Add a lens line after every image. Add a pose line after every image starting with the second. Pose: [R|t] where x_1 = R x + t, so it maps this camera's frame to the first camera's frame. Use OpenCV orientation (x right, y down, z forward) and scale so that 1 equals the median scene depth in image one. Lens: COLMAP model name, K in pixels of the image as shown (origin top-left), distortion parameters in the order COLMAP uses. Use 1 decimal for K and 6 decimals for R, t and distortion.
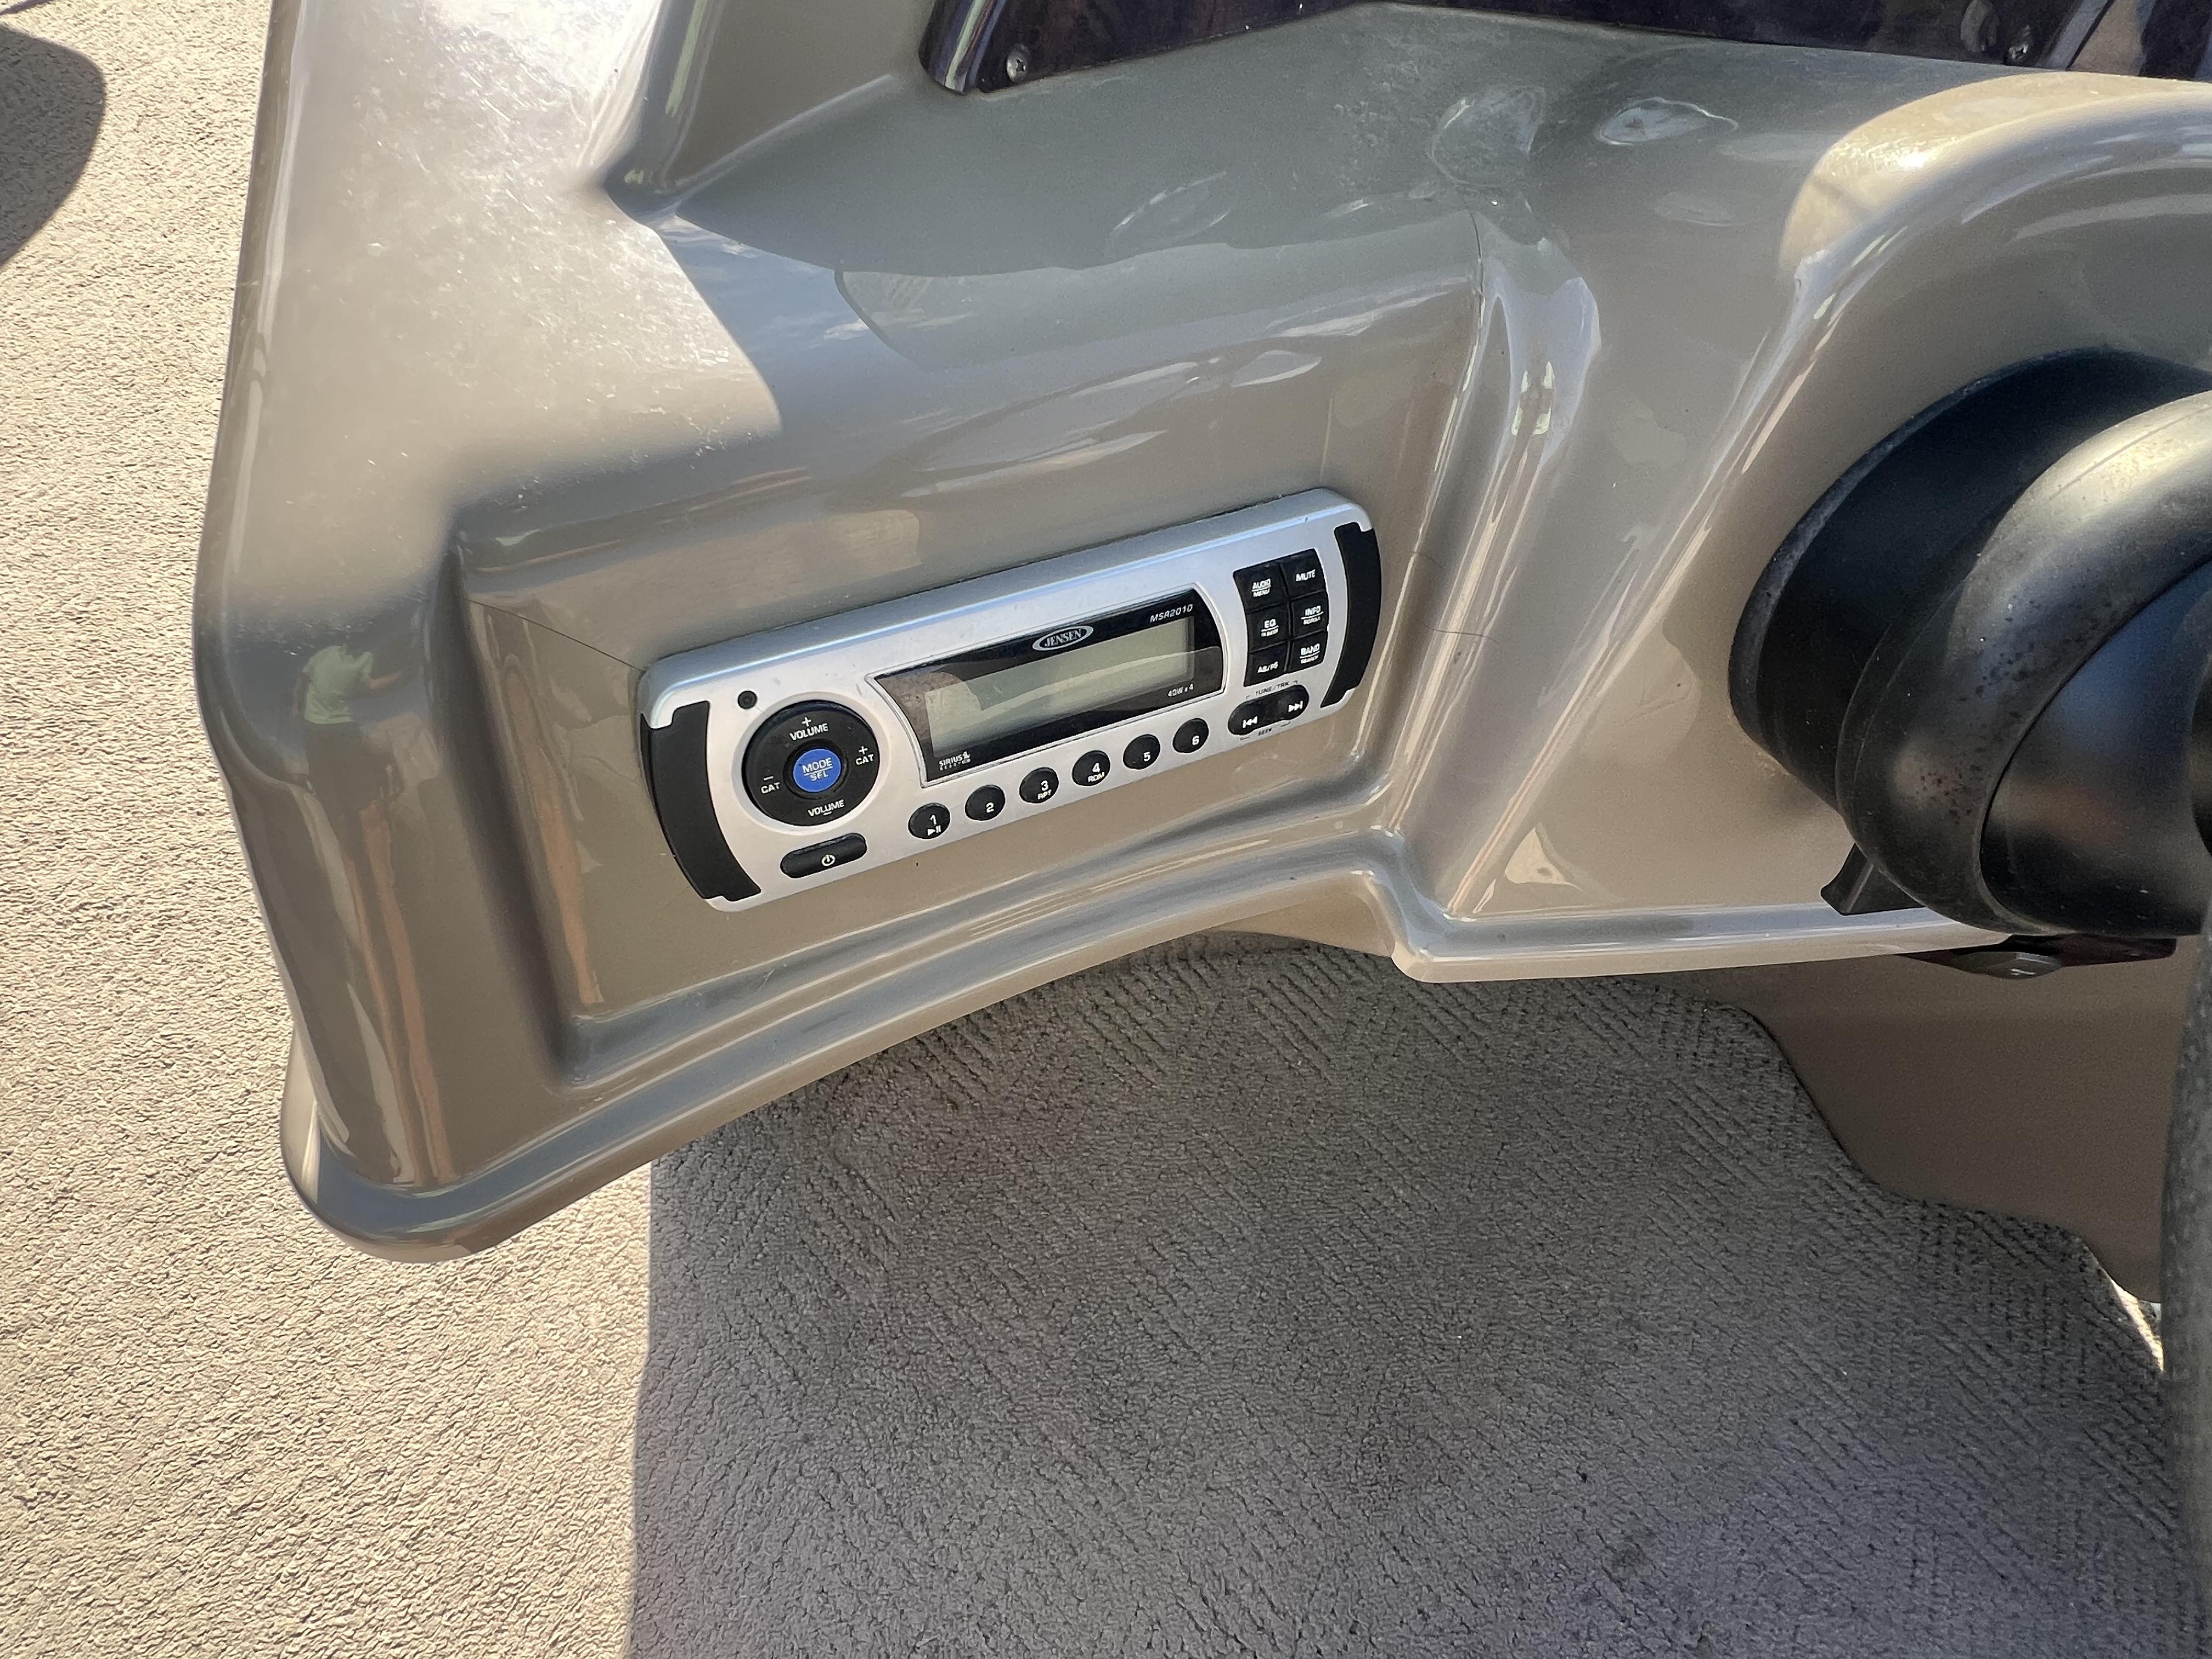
lens RADIAL K [[1208.8, 0, 1091.5], [0, 1208.8, 844.4], [0, 0, 1]] dist [-0.005701, 0.002710]
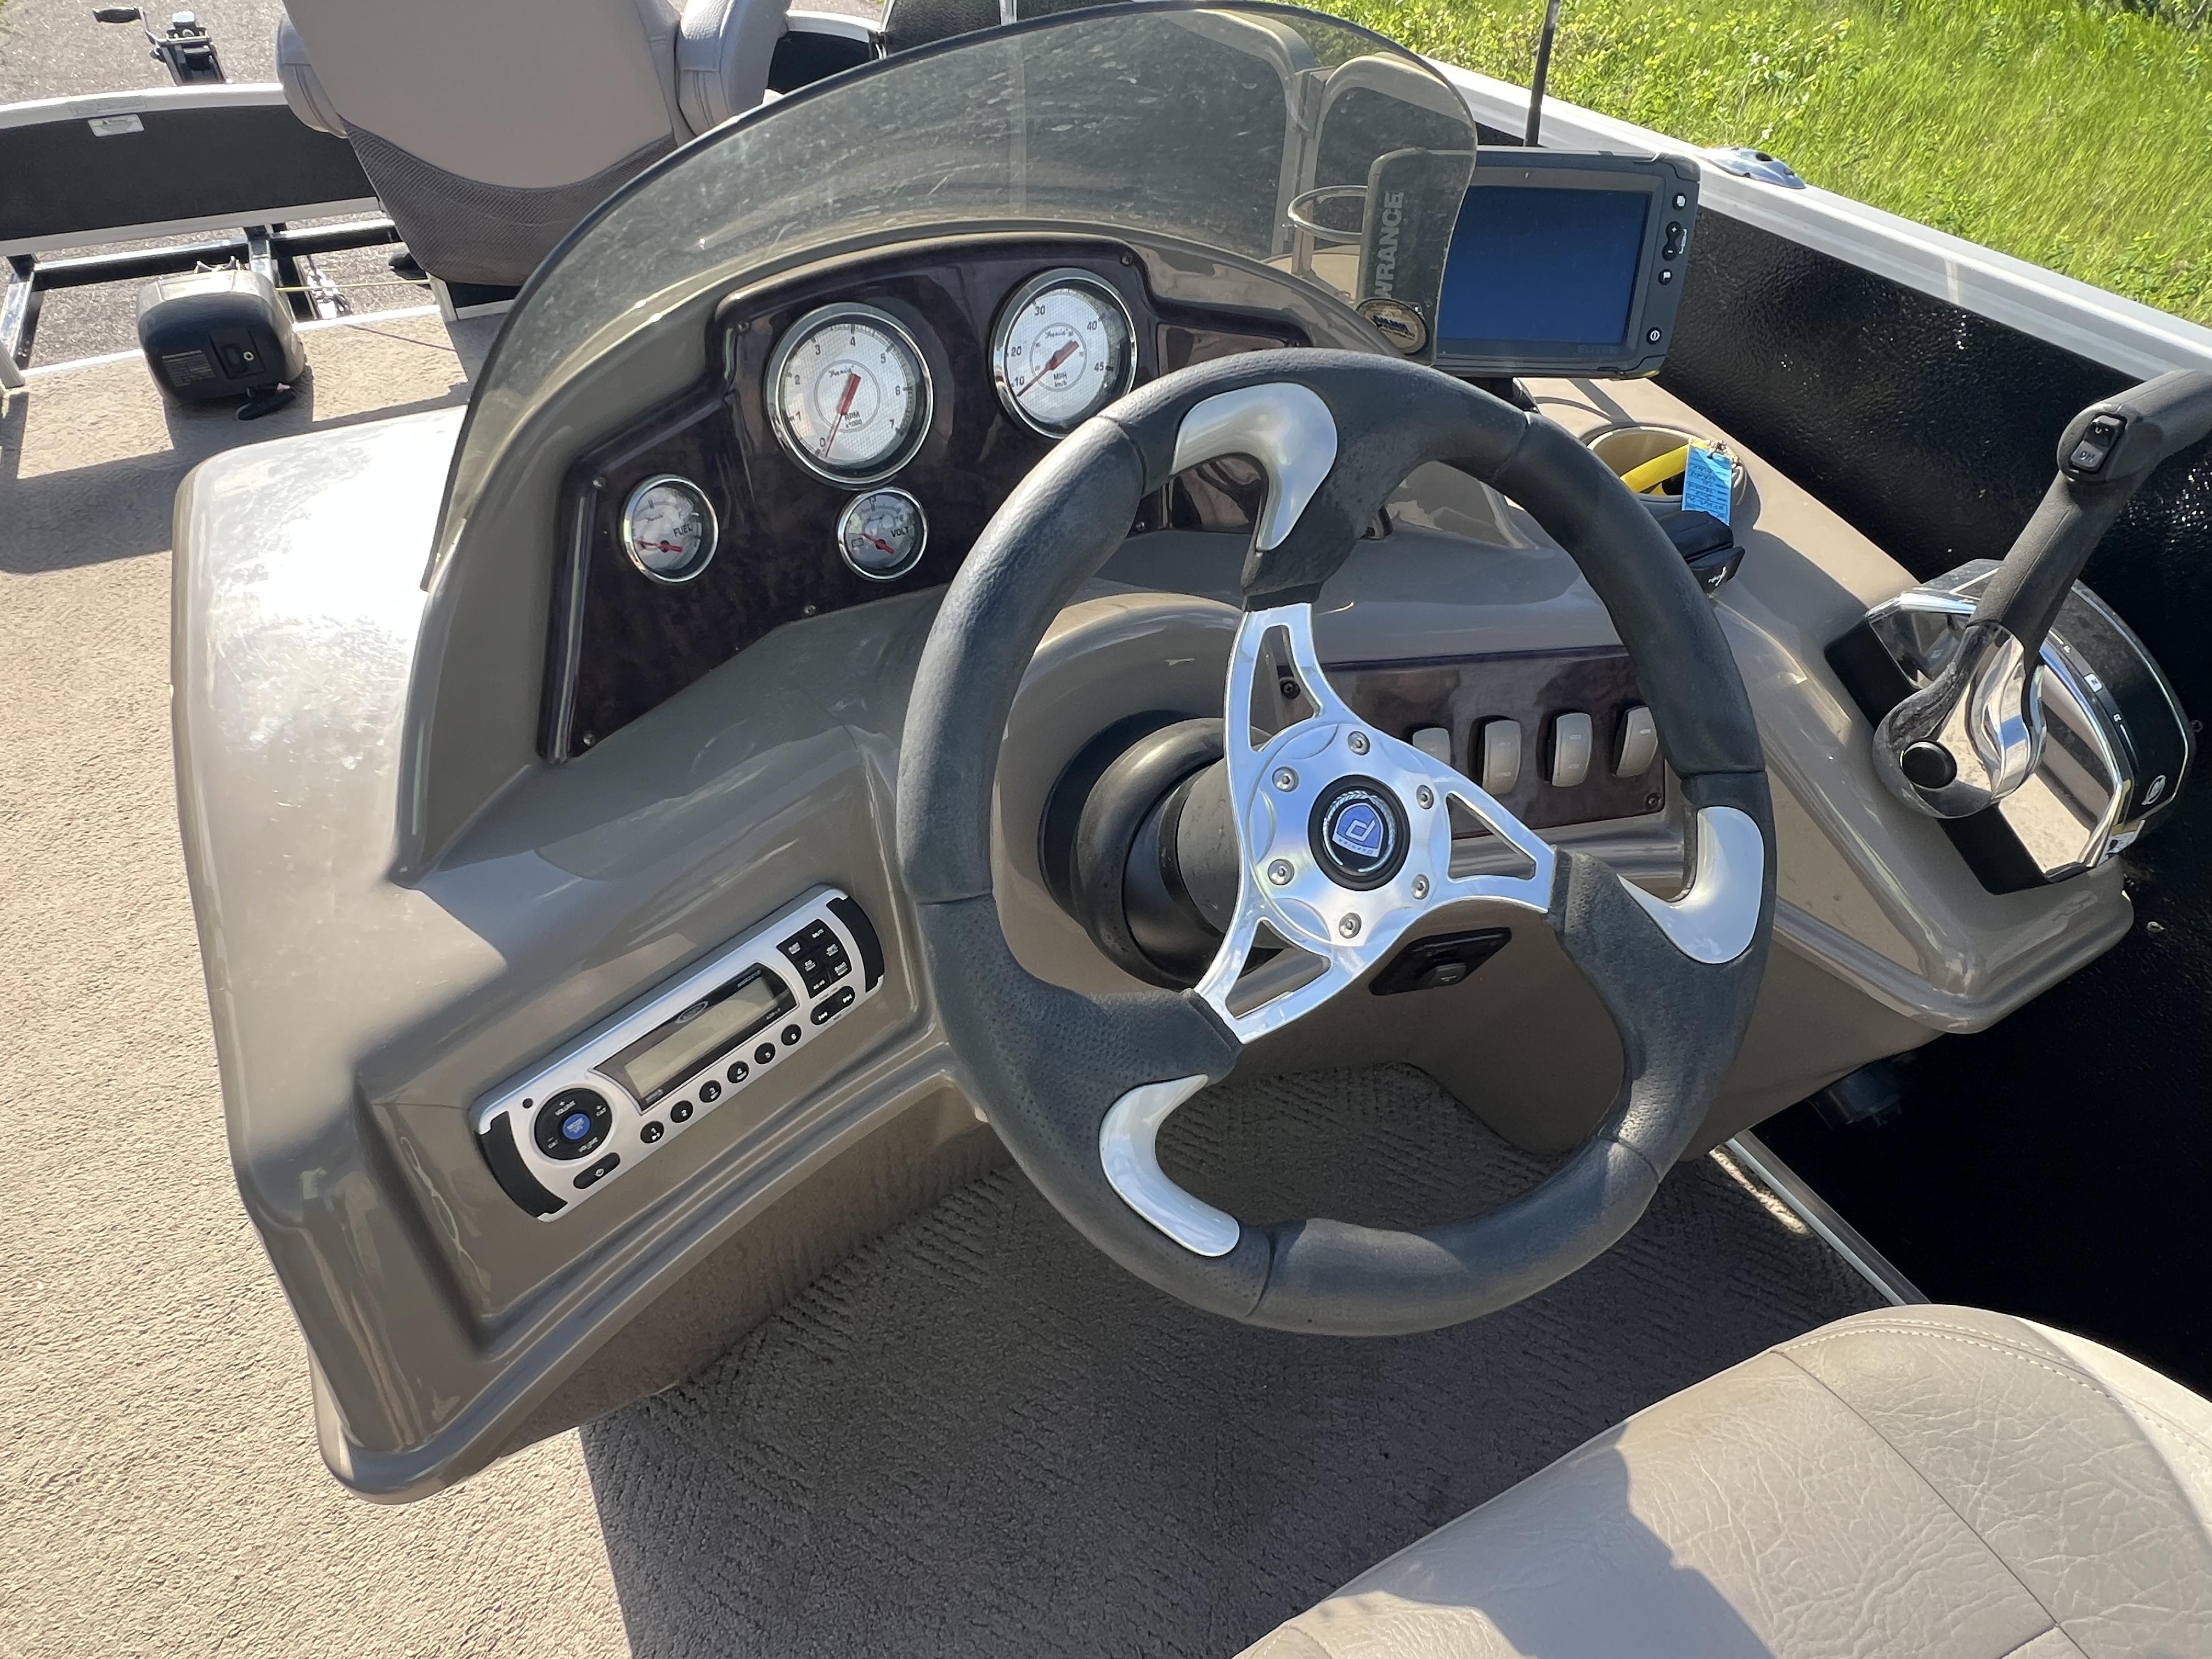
lens RADIAL K [[1208.8, 0, 1102.6], [0, 1208.8, 839.2], [0, 0, 1]] dist [-0.005701, 0.002710]
pose [[0.934660, -0.324756, 0.144722, 0.298985], [0.348489, 0.917468, -0.191854, 0.126730], [-0.070472, 0.229752, 0.970694, -0.715630]]
